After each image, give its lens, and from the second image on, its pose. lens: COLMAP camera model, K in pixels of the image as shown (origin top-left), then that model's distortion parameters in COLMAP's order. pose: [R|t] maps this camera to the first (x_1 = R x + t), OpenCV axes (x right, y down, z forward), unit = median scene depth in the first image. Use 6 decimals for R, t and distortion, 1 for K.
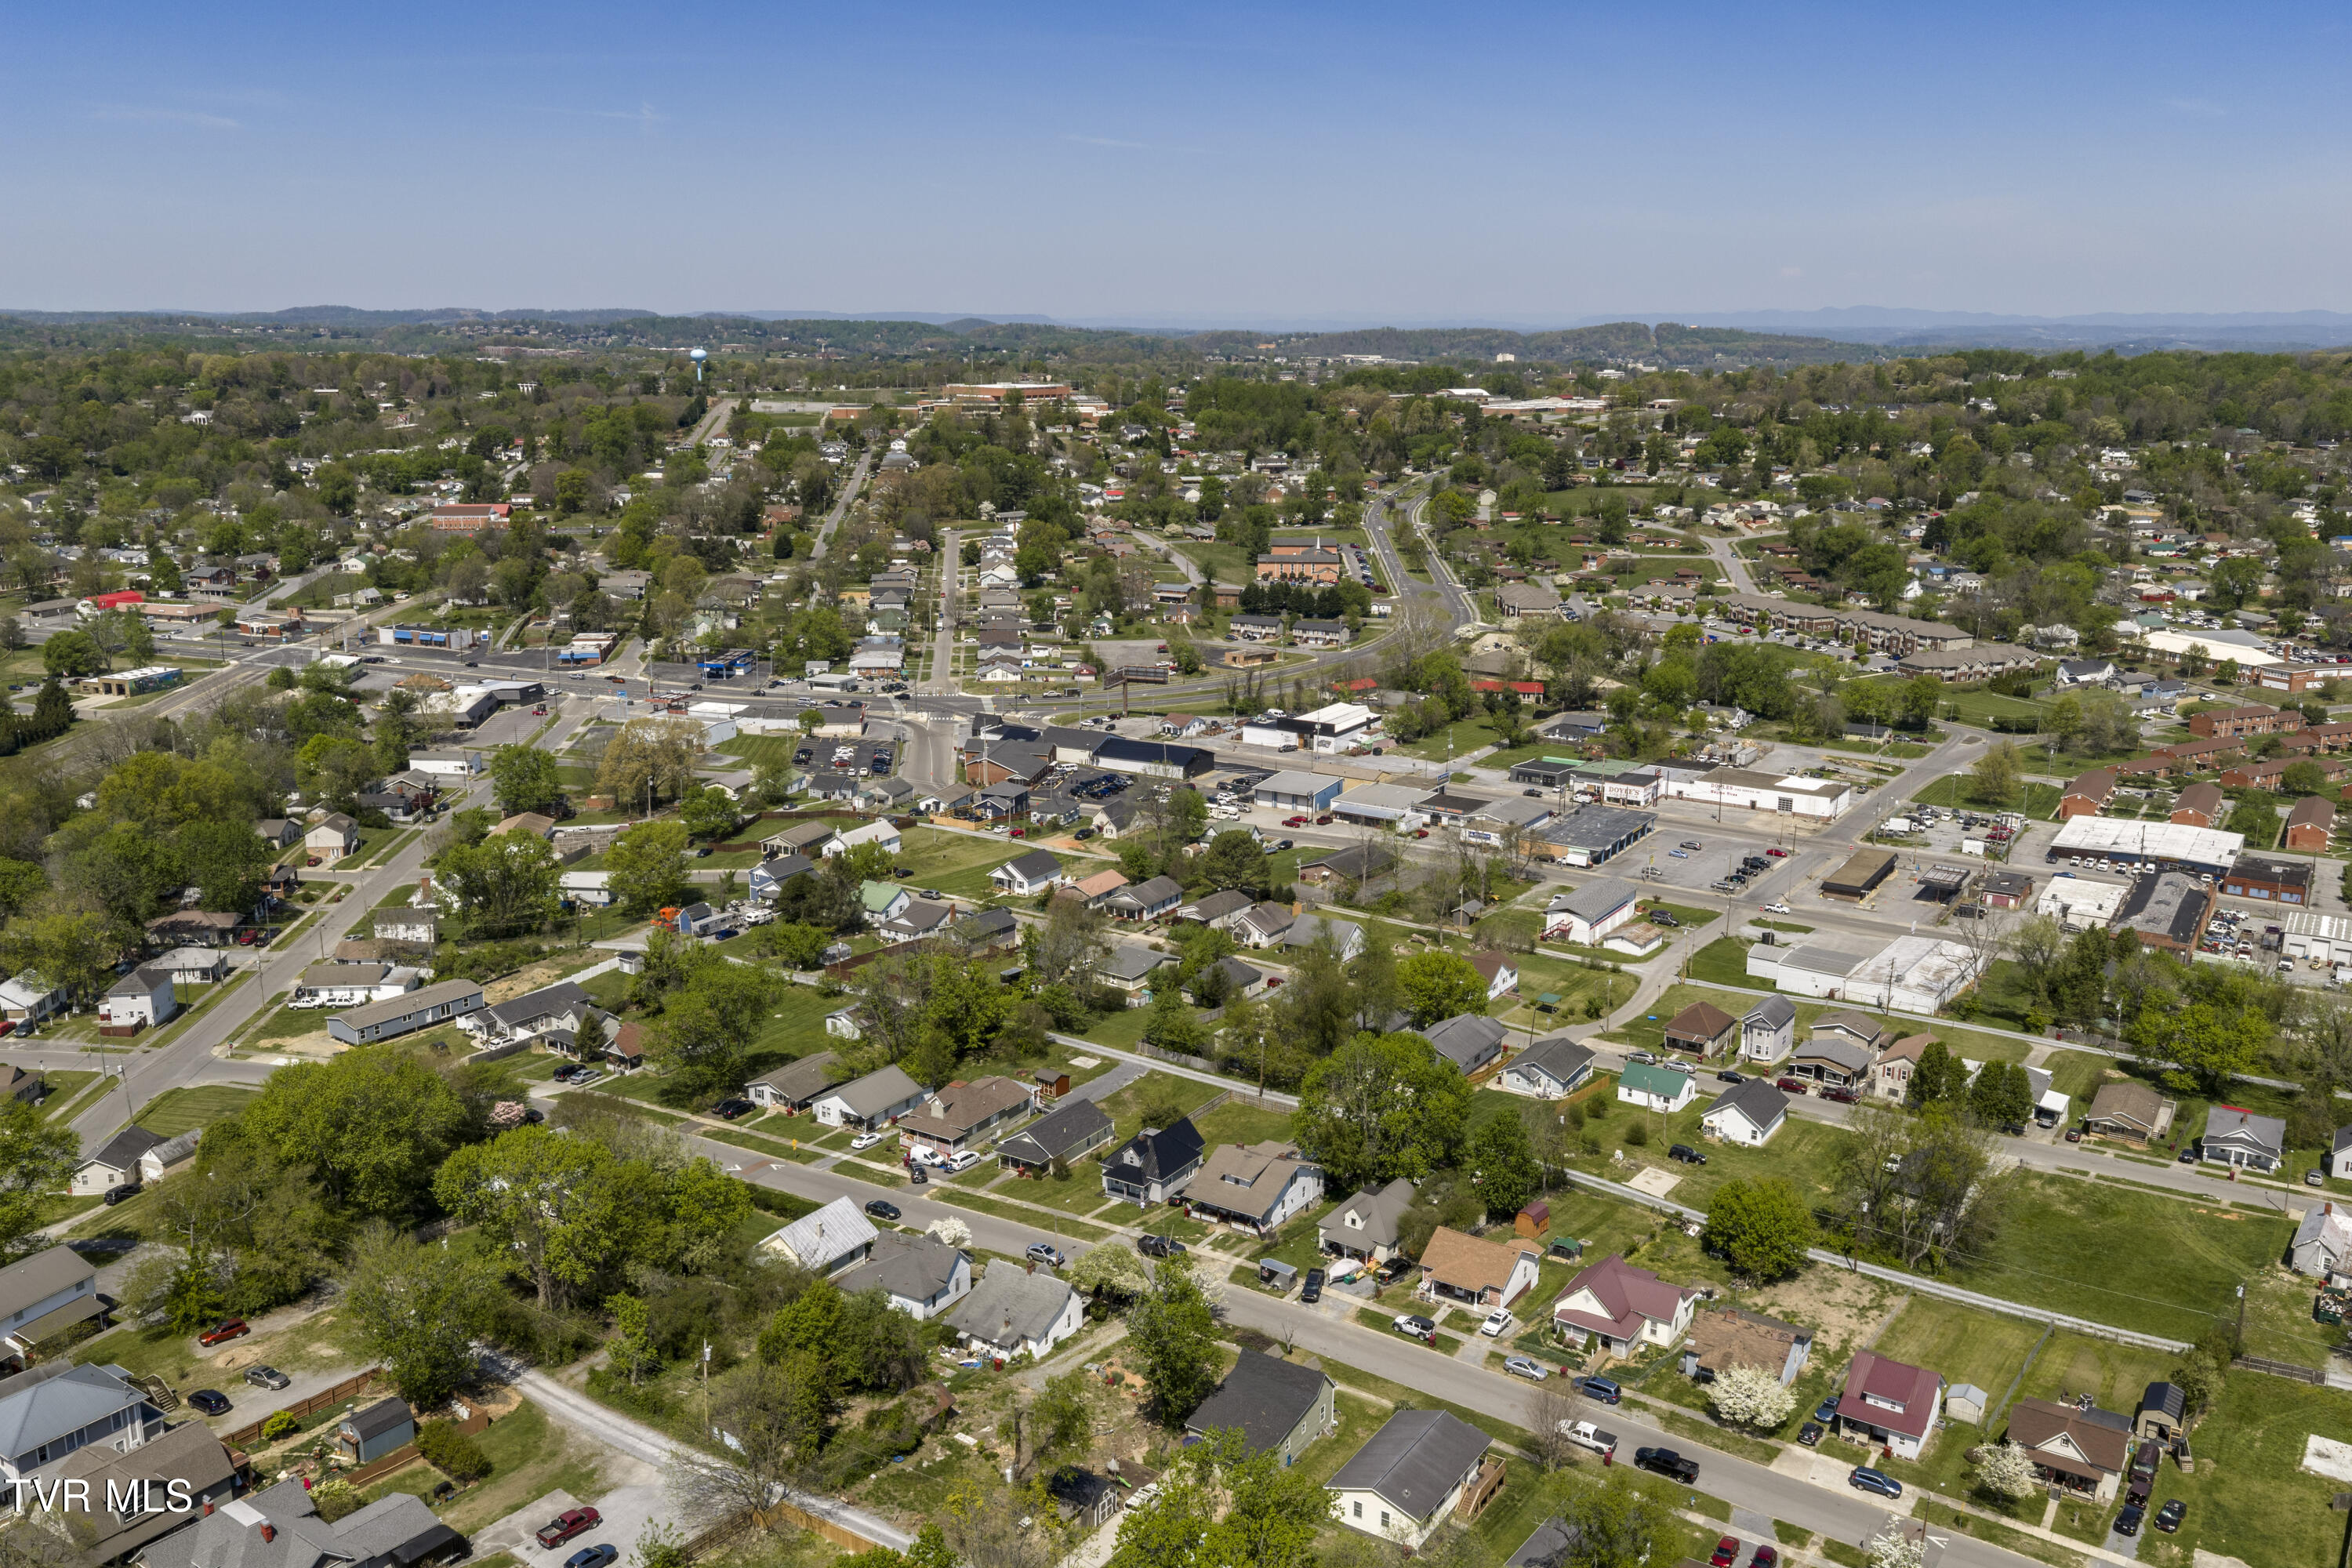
lens RADIAL K [[1923.4, 0, 1182.2], [0, 1923.4, 816.1], [0, 0, 1]] dist [0.038170, -0.074710]
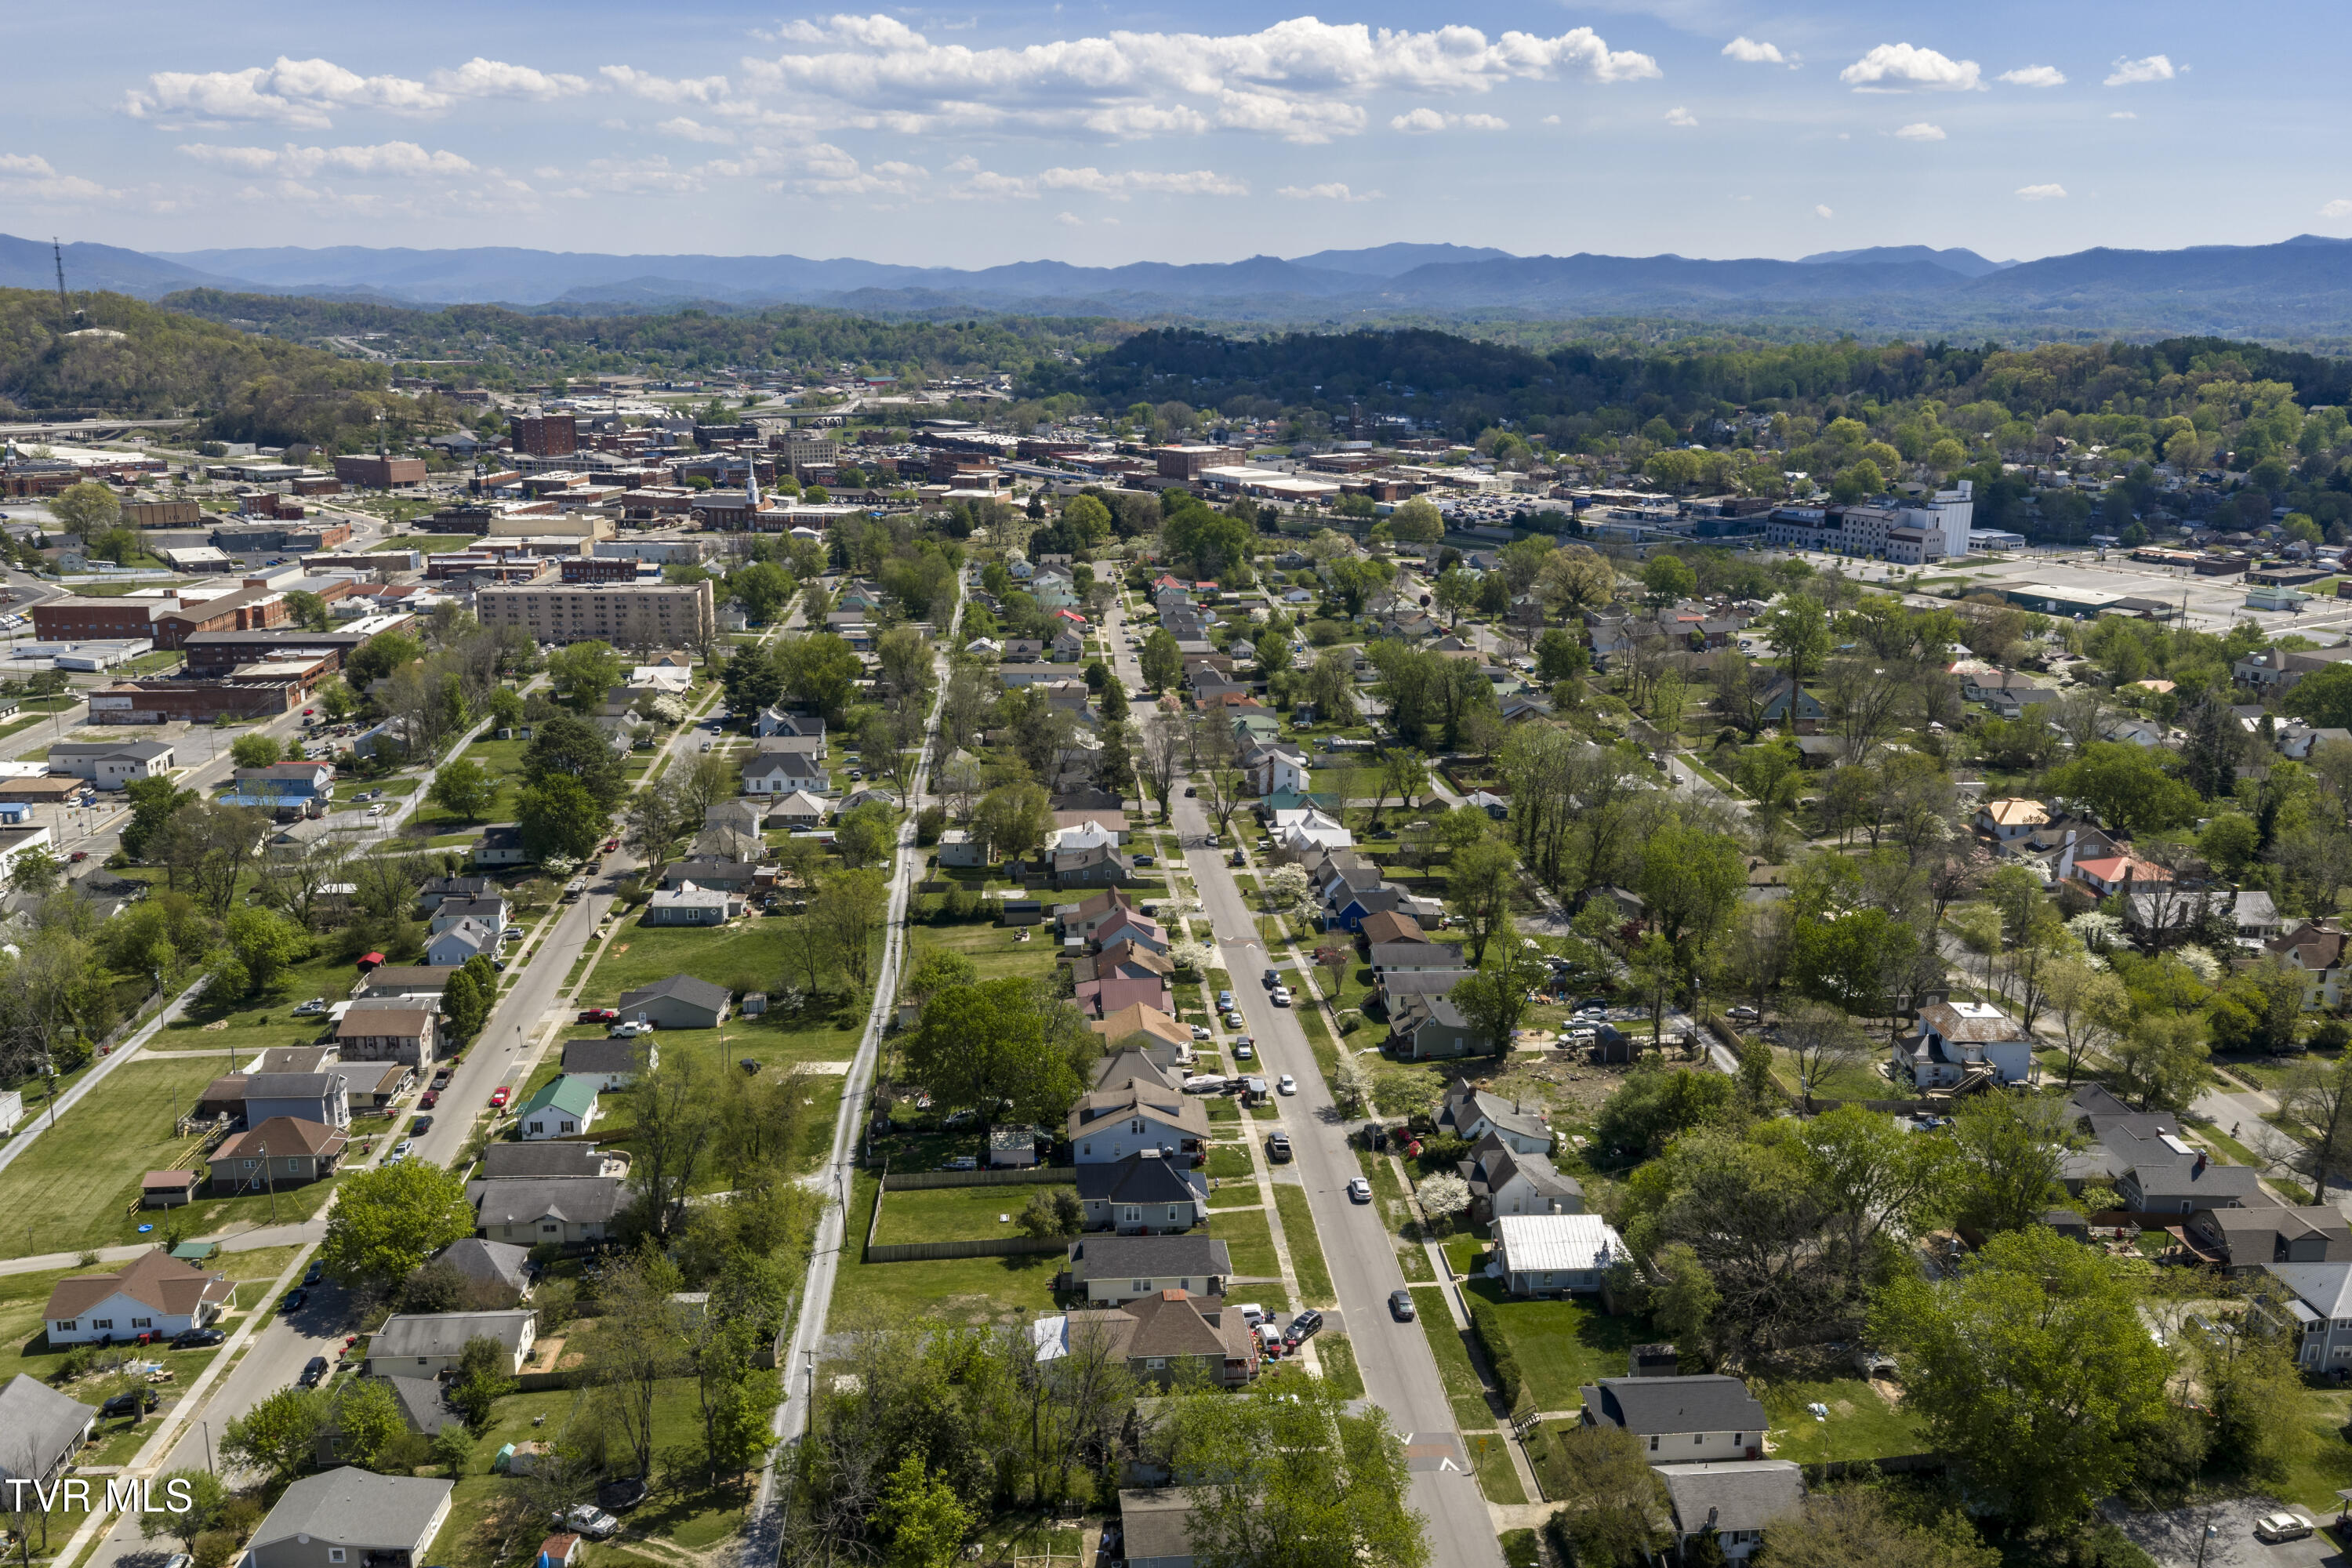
lens RADIAL K [[1939.3, 0, 1184.7], [0, 1939.3, 787.1], [0, 0, 1]] dist [0.025149, -0.039110]
pose [[-0.613991, -0.204189, 0.762445, -0.440129], [0.182764, 0.902931, 0.388990, -0.218703], [-0.767863, 0.378183, -0.517073, 0.900813]]
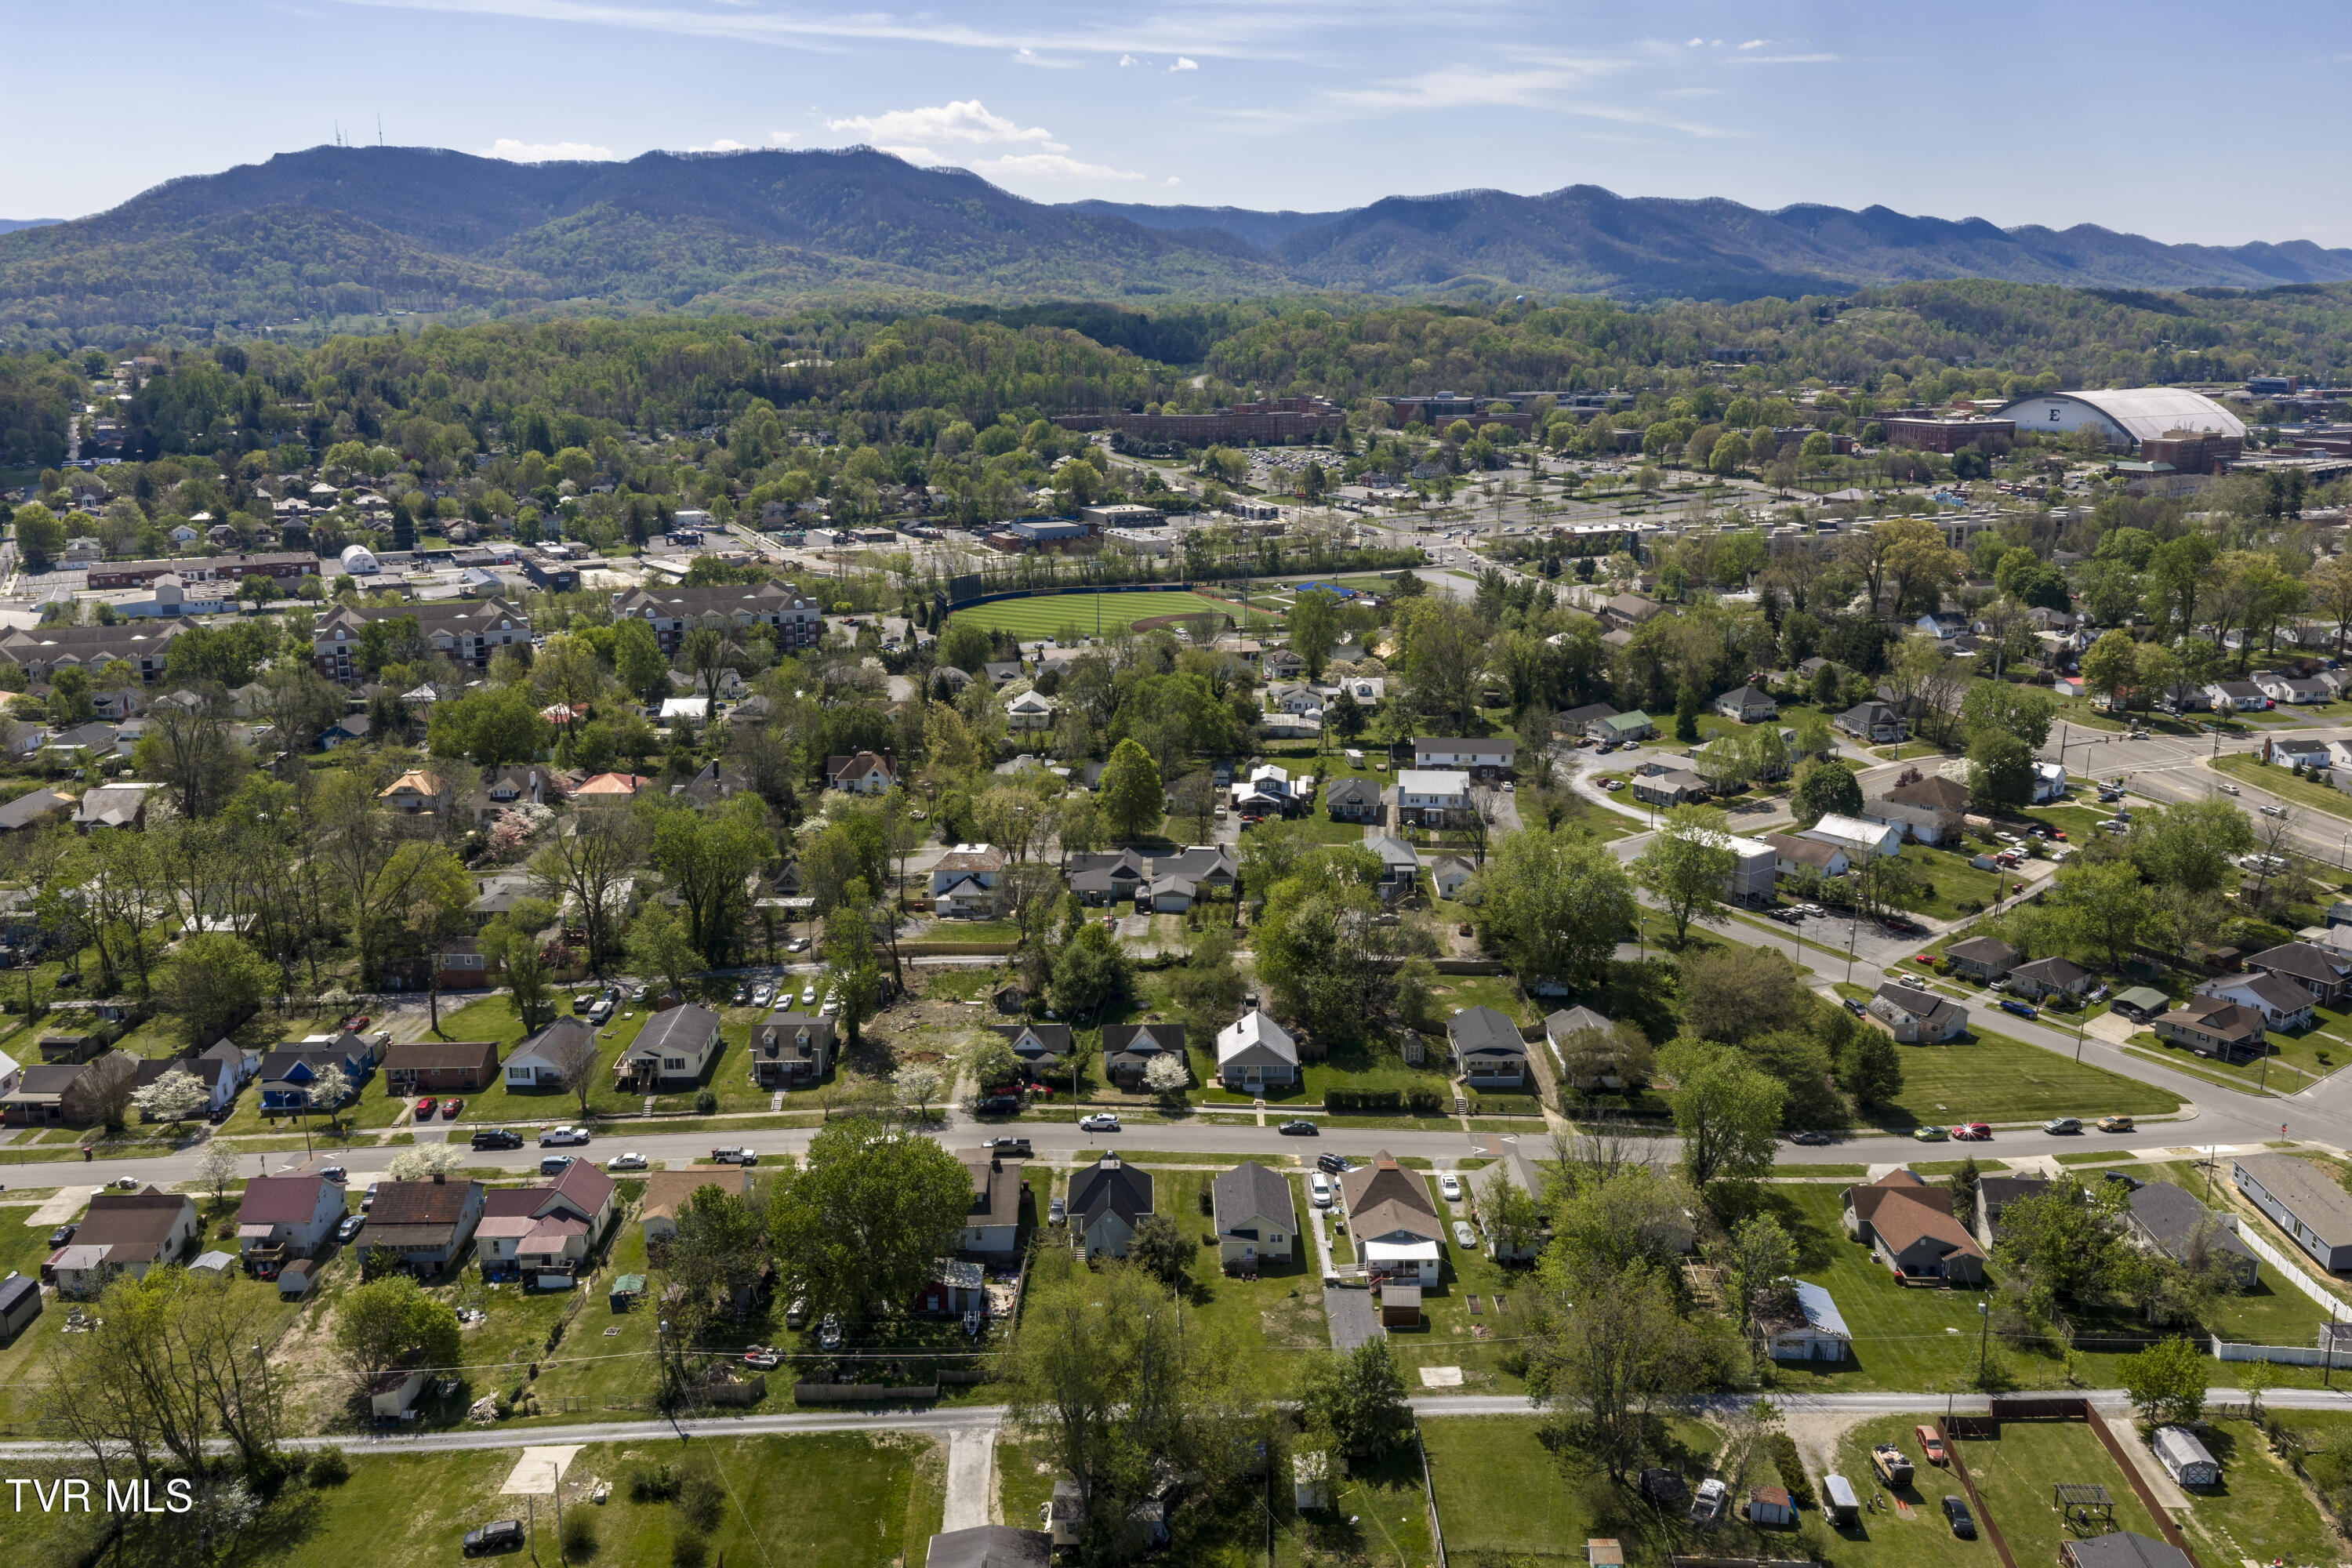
lens RADIAL K [[1939.3, 0, 1184.7], [0, 1939.3, 787.1], [0, 0, 1]] dist [0.025149, -0.039110]
pose [[-0.828706, 0.136418, -0.542804, 0.267079], [-0.141306, 0.887424, 0.438761, -0.249885], [0.541552, 0.440305, -0.716137, 1.024716]]
